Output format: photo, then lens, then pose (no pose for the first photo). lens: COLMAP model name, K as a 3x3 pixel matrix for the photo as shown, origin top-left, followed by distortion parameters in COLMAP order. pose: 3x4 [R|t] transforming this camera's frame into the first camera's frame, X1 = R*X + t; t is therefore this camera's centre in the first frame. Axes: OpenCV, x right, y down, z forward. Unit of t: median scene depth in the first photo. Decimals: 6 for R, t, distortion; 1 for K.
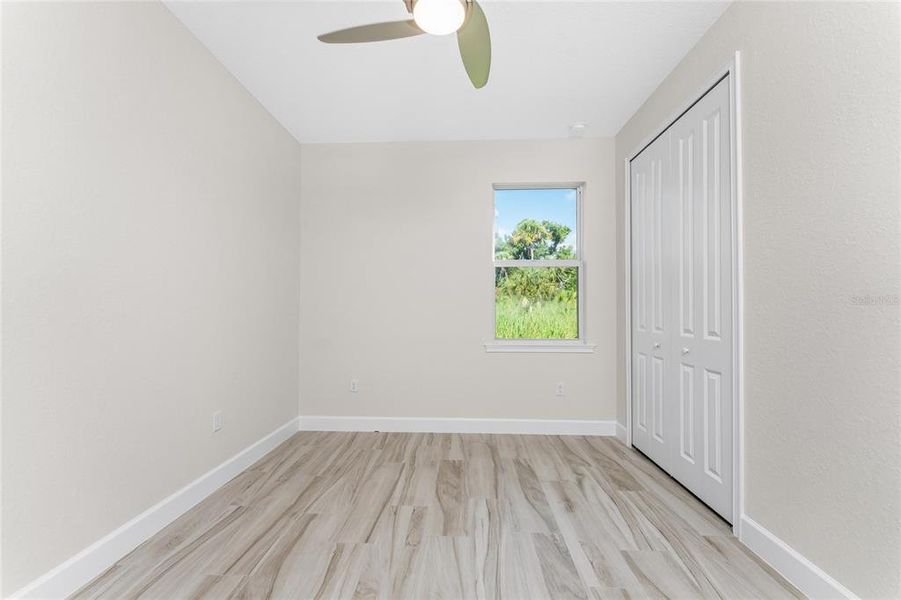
lens RADIAL K [[374.2, 0, 449.3], [0, 374.2, 305.1], [0, 0, 1]] dist [0.004149, -0.001106]
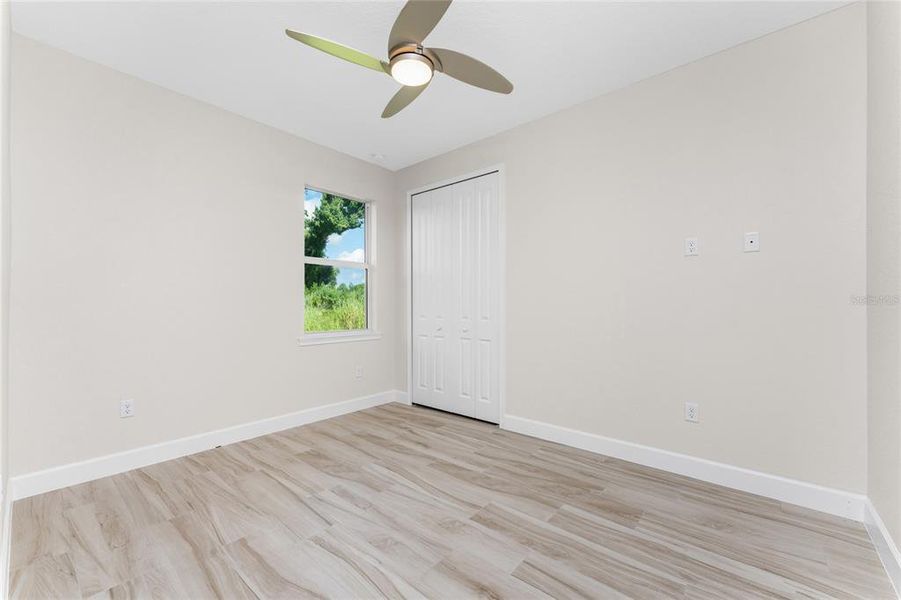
lens RADIAL K [[374.2, 0, 448.6], [0, 374.2, 305.7], [0, 0, 1]] dist [0.004149, -0.001106]
pose [[0.610198, -0.004905, 0.792234, -0.598491], [-0.004627, 0.999942, 0.009754, 0.003882], [-0.792235, -0.009617, 0.610140, 0.072458]]
